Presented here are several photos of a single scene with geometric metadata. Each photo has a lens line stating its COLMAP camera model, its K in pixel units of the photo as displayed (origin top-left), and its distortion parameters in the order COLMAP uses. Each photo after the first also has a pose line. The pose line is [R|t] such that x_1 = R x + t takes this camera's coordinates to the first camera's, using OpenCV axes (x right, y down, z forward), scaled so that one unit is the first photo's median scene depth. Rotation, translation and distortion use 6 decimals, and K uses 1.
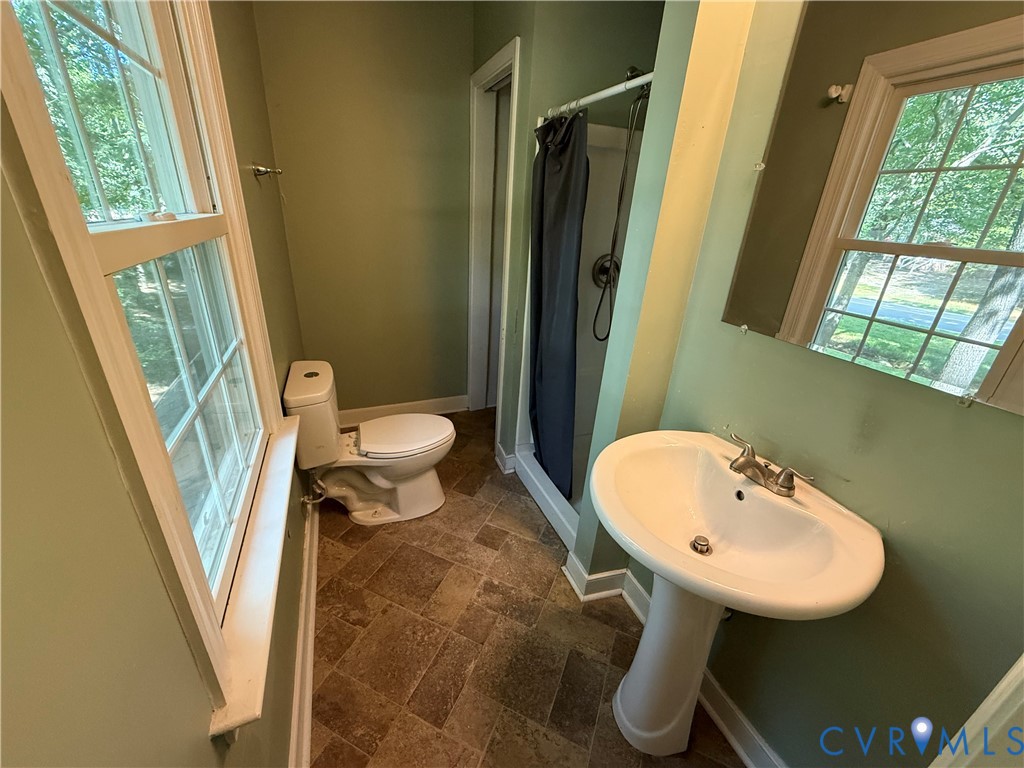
lens RADIAL K [[408.8, 0, 510.1], [0, 408.8, 383.8], [0, 0, 1]] dist [0.000513, 0.000055]
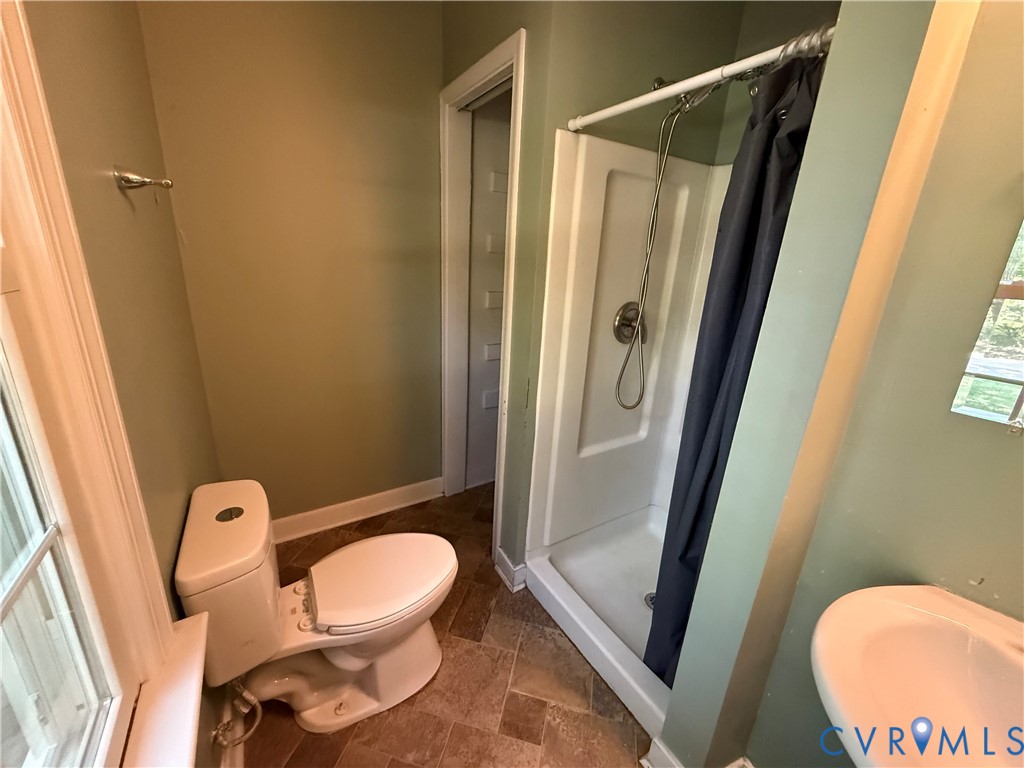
lens RADIAL K [[408.8, 0, 510.1], [0, 408.8, 383.8], [0, 0, 1]] dist [0.000513, 0.000055]
pose [[0.985463, -0.056679, 0.160154, -0.143928], [0.072135, 0.993106, -0.092396, -0.108838], [-0.153813, 0.102606, 0.982758, 0.284148]]
